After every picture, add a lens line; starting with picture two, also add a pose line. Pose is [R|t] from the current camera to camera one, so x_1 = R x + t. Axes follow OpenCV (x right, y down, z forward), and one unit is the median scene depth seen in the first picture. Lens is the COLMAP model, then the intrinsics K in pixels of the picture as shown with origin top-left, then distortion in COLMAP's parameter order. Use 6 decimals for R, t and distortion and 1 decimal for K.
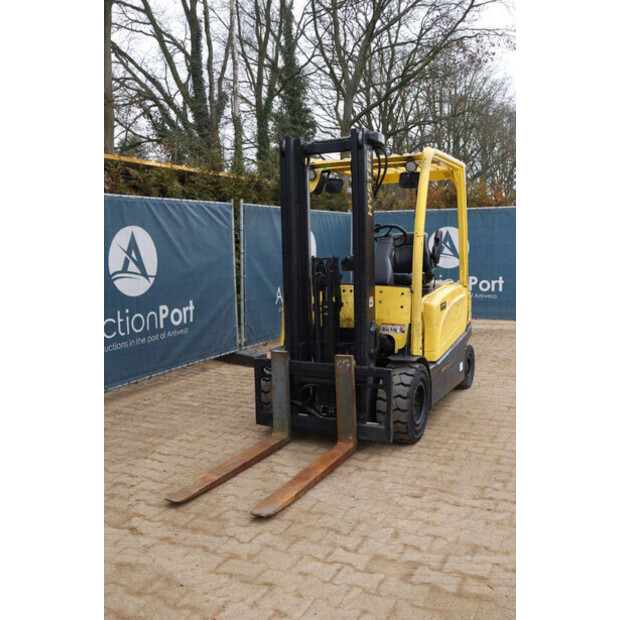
lens RADIAL K [[590.2, 0, 310.0], [0, 590.2, 310.0], [0, 0, 1]] dist [-0.121038, 0.150661]
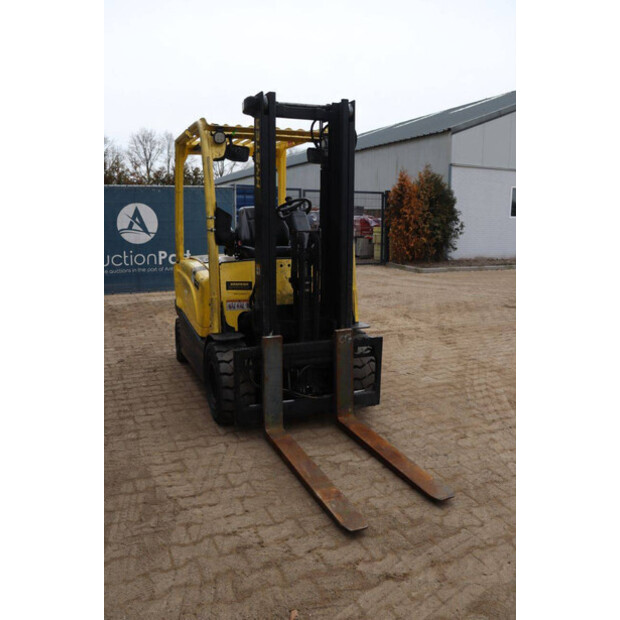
lens RADIAL K [[520.3, 0, 310.0], [0, 520.3, 310.0], [0, 0, 1]] dist [-0.155705, 0.134350]
pose [[0.641075, -0.109022, 0.759695, -0.634003], [0.066439, 0.994027, 0.086585, -0.035175], [-0.764597, -0.005034, 0.644489, 0.478375]]
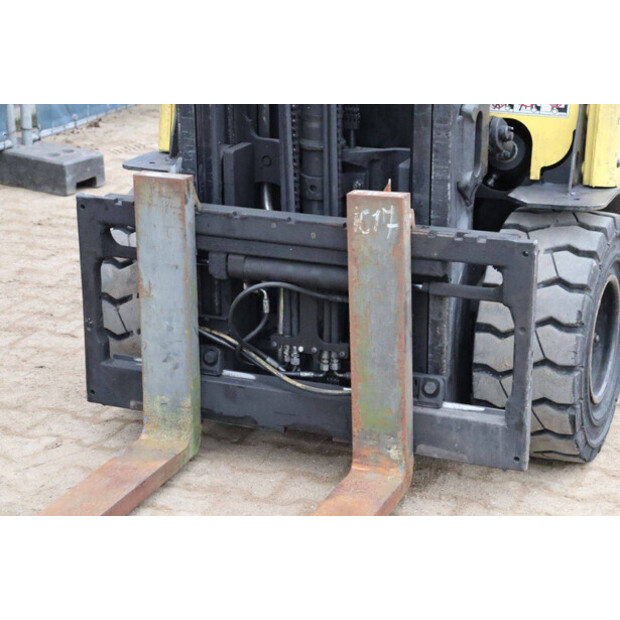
lens RADIAL K [[1466.8, 0, 310.0], [0, 1466.8, 310.0], [0, 0, 1]] dist [0.408627, 0.624747]
pose [[0.996983, -0.006565, 0.077341, -0.036966], [-0.008706, 0.980670, 0.195474, -0.012847], [-0.077130, -0.195558, 0.977654, 0.240707]]
